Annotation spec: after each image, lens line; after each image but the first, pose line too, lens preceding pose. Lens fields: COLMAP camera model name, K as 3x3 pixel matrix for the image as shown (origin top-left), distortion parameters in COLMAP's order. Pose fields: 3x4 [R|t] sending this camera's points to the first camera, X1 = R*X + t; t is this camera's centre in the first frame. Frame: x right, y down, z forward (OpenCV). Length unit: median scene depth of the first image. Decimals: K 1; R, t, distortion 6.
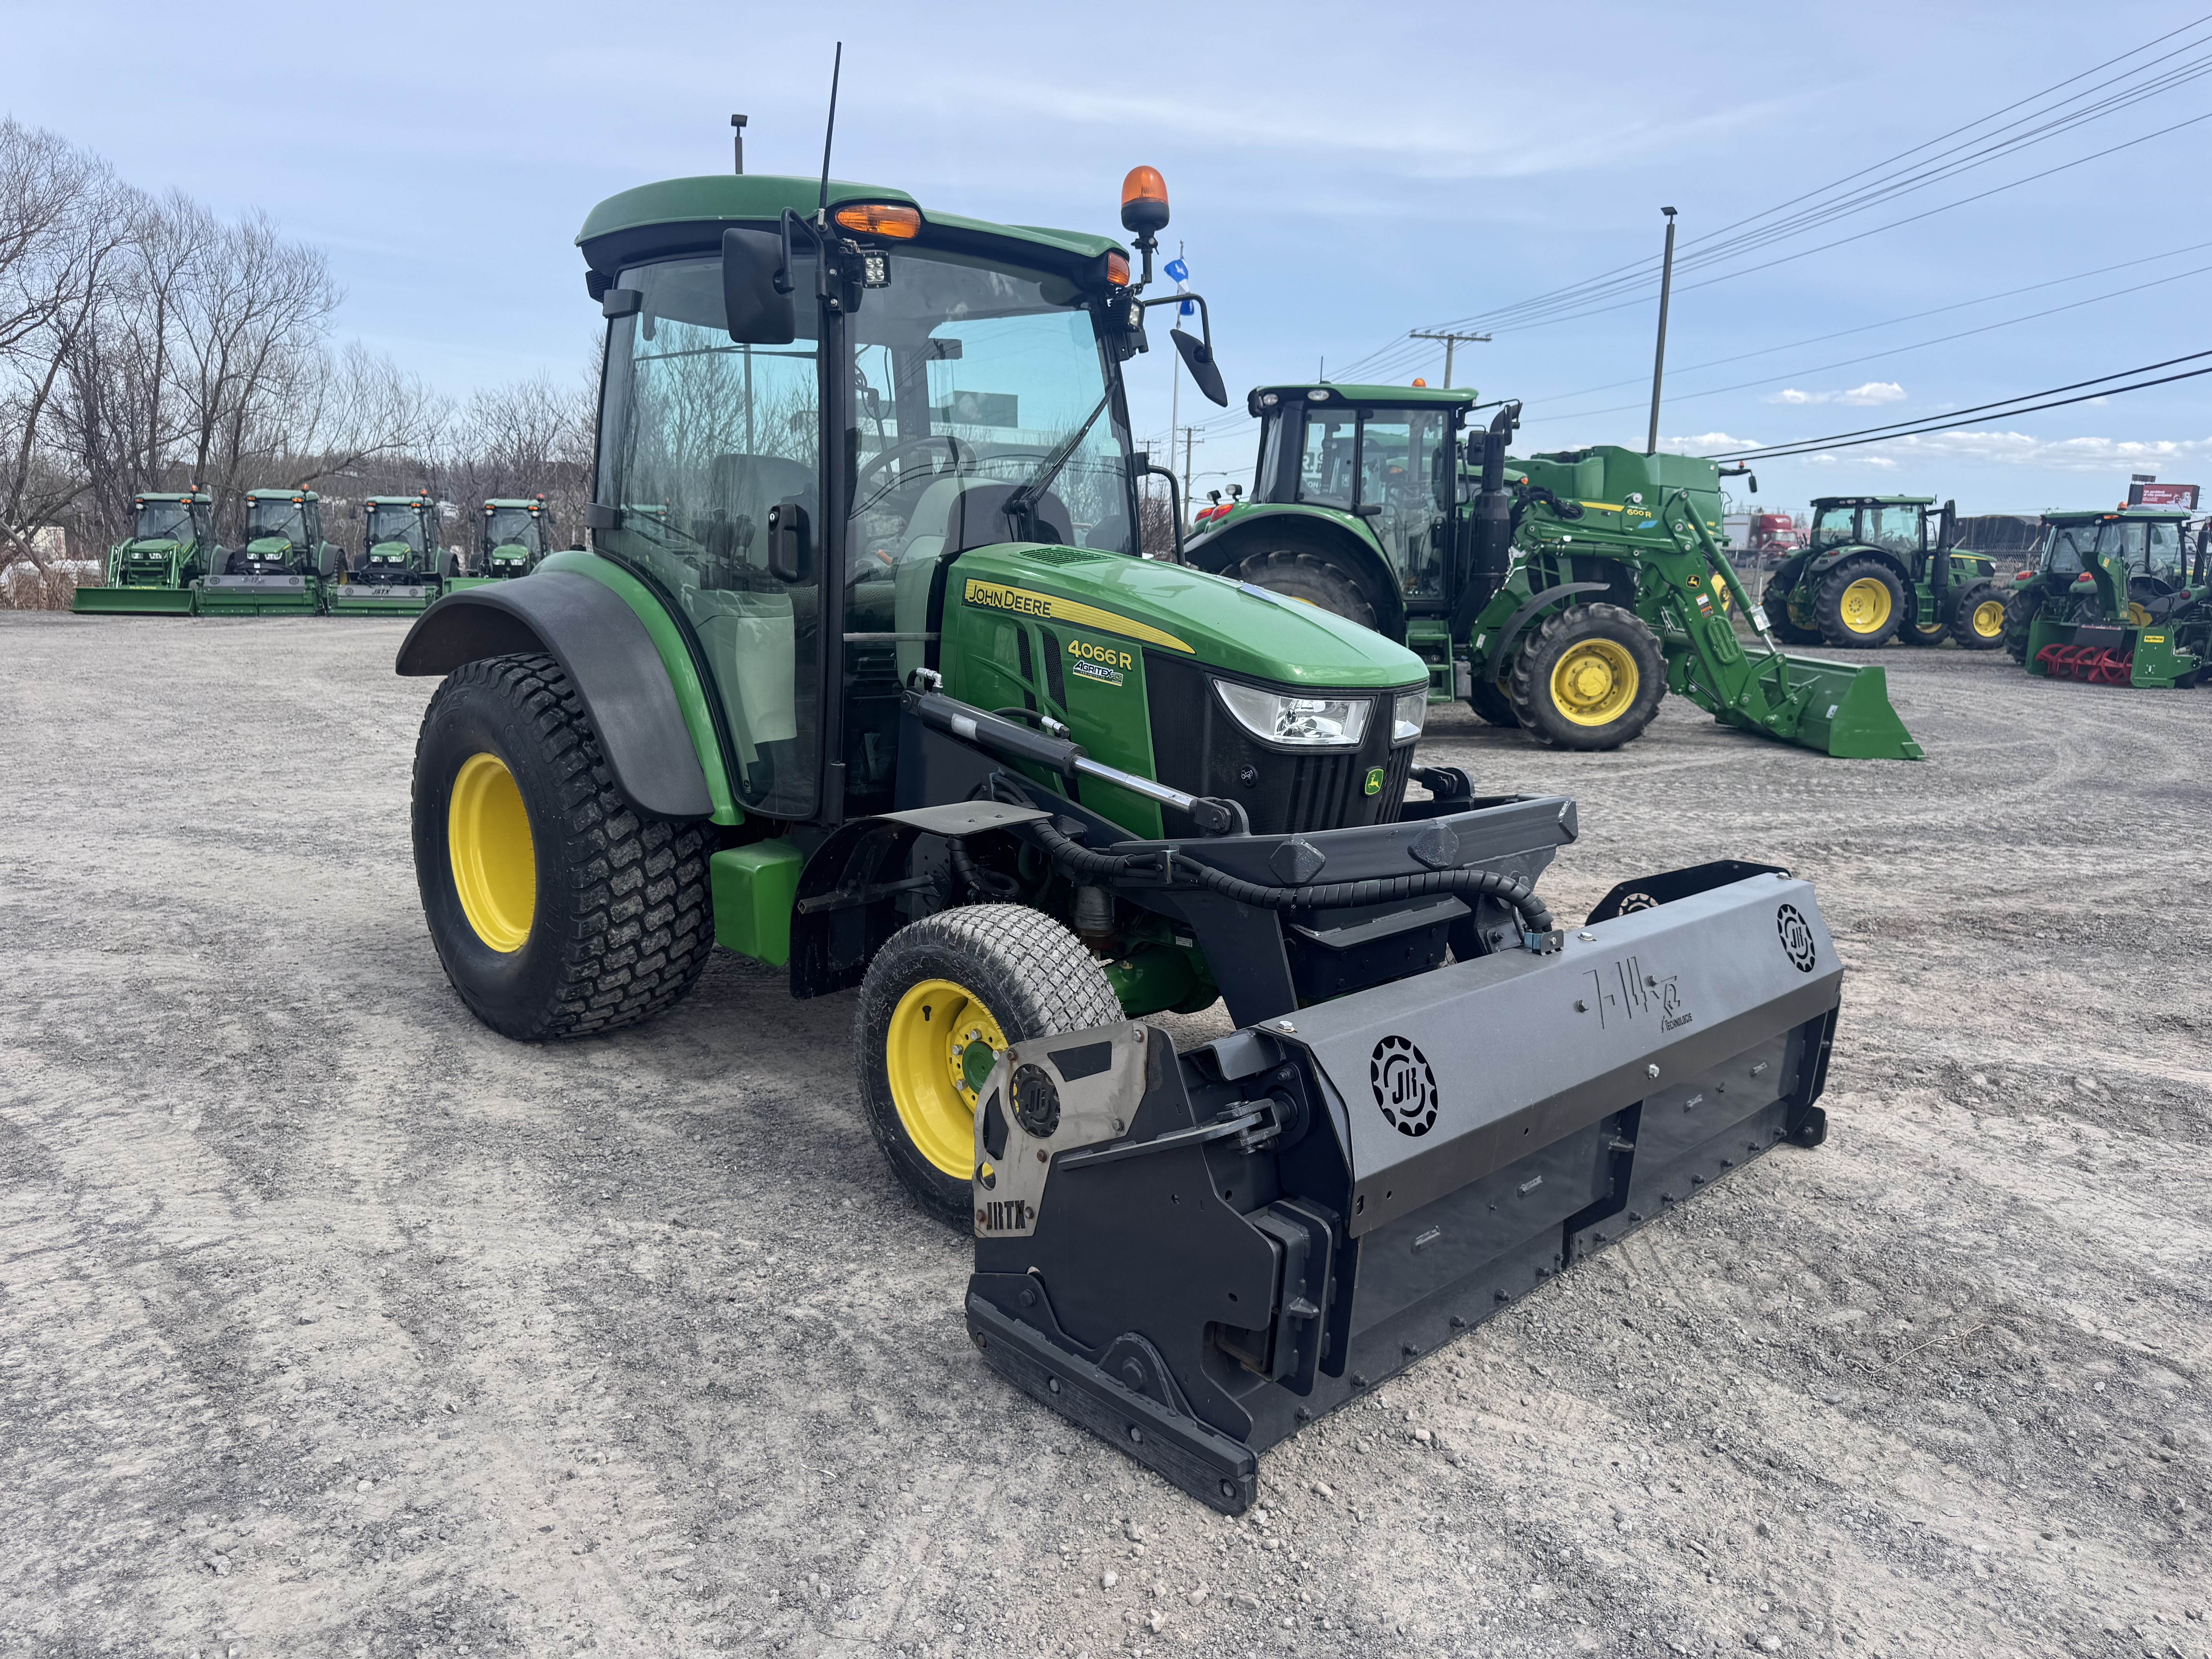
lens RADIAL K [[1561.0, 0, 1106.0], [0, 1561.0, 829.5], [0, 0, 1]] dist [0.108045, -0.154333]
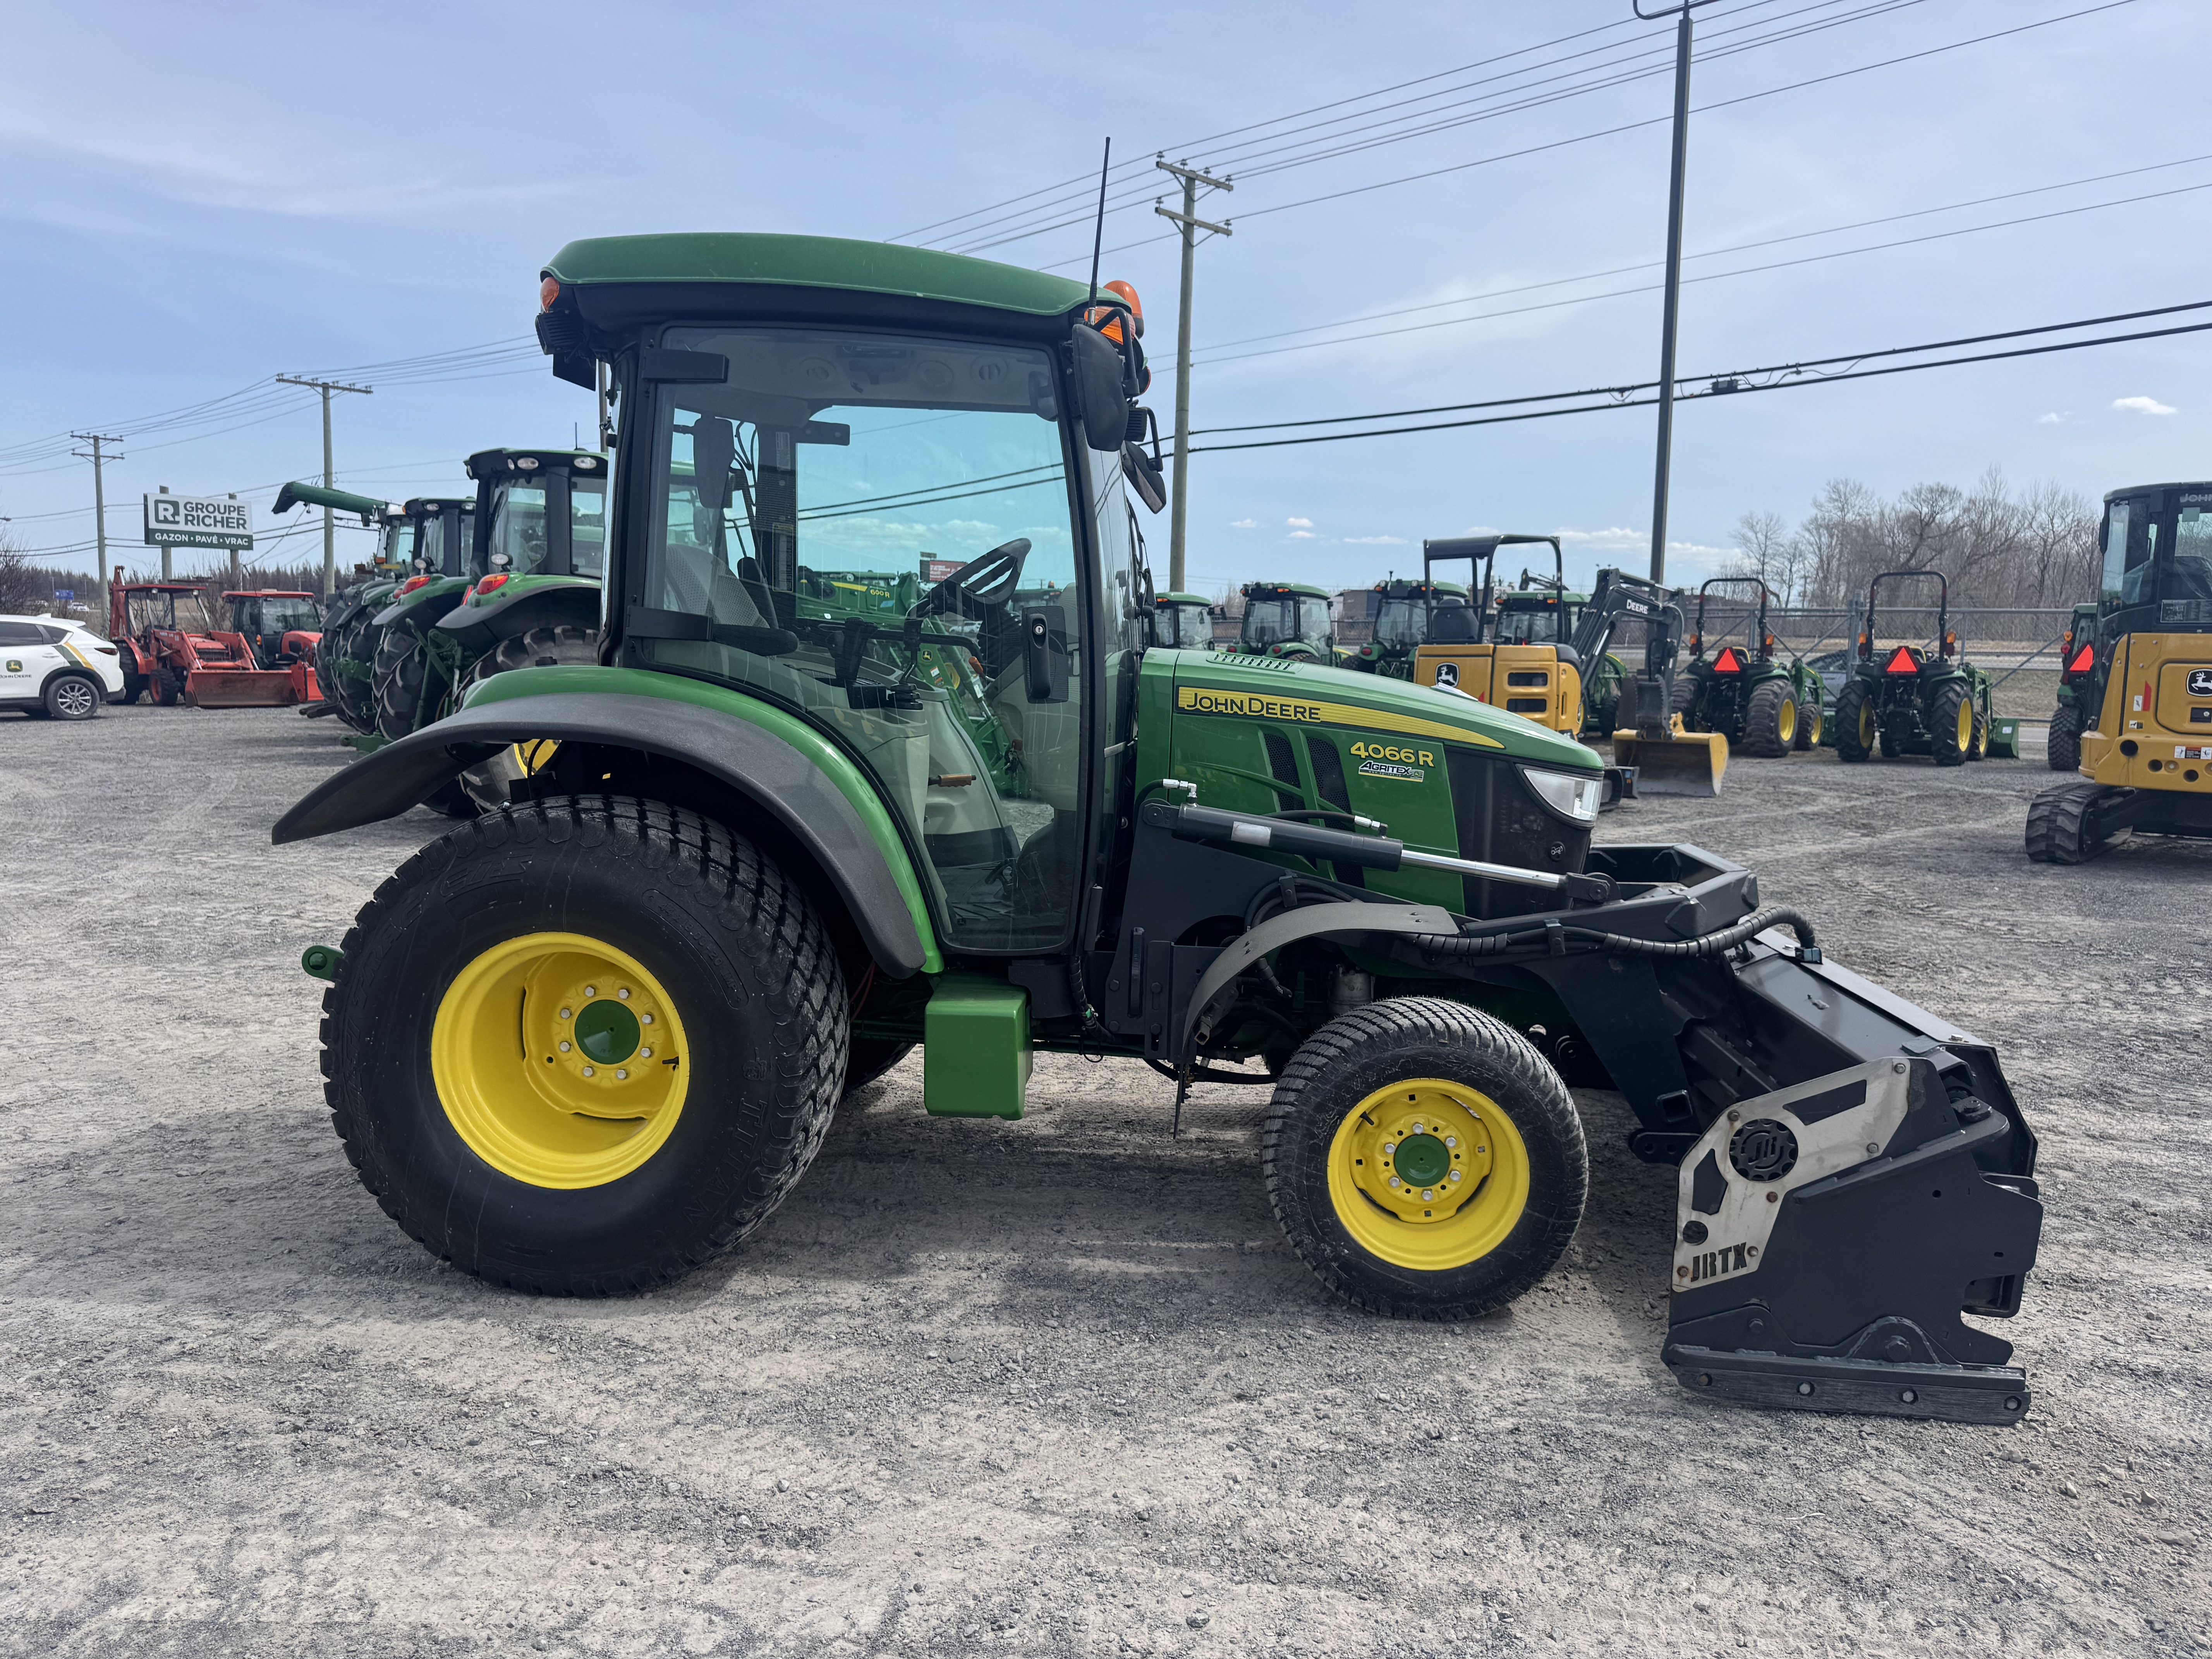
lens RADIAL K [[1561.0, 0, 1106.0], [0, 1561.0, 829.5], [0, 0, 1]] dist [0.108045, -0.154333]
pose [[0.767994, -0.091456, 0.633894, -0.821959], [0.115945, 0.993252, 0.002829, -0.084761], [-0.629874, 0.071324, 0.773415, 0.292618]]
